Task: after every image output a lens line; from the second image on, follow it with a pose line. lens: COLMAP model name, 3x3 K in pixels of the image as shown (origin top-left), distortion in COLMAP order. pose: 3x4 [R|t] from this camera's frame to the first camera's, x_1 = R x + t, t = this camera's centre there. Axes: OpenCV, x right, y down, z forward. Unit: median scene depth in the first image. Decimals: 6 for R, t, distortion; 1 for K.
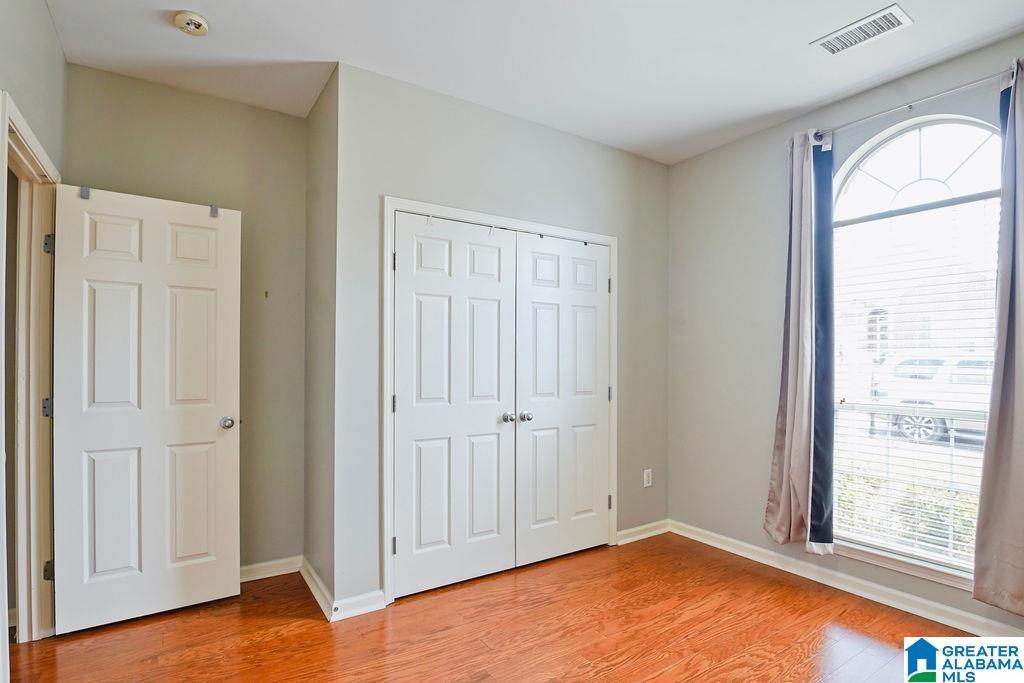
lens RADIAL K [[504.0, 0, 503.6], [0, 504.0, 346.7], [0, 0, 1]] dist [-0.018511, -0.006790]
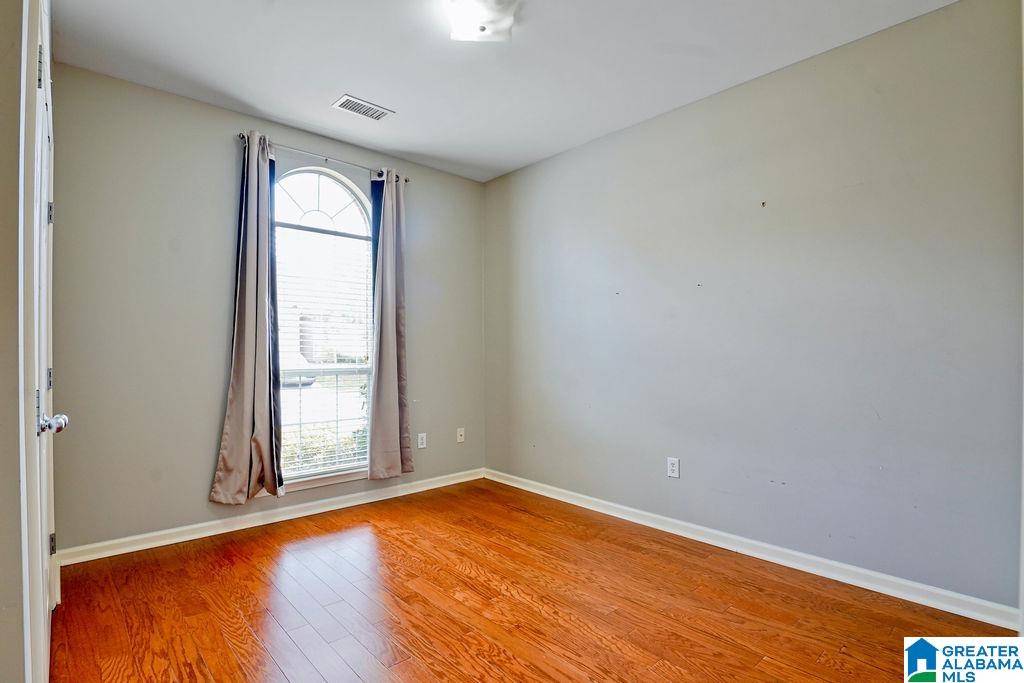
lens RADIAL K [[504.0, 0, 503.6], [0, 504.0, 346.7], [0, 0, 1]] dist [-0.018511, -0.006790]
pose [[-0.154681, 0.006843, 0.987941, -0.625786], [-0.027959, 0.999545, -0.011301, 0.051805], [-0.987569, -0.029370, -0.154419, 0.640088]]
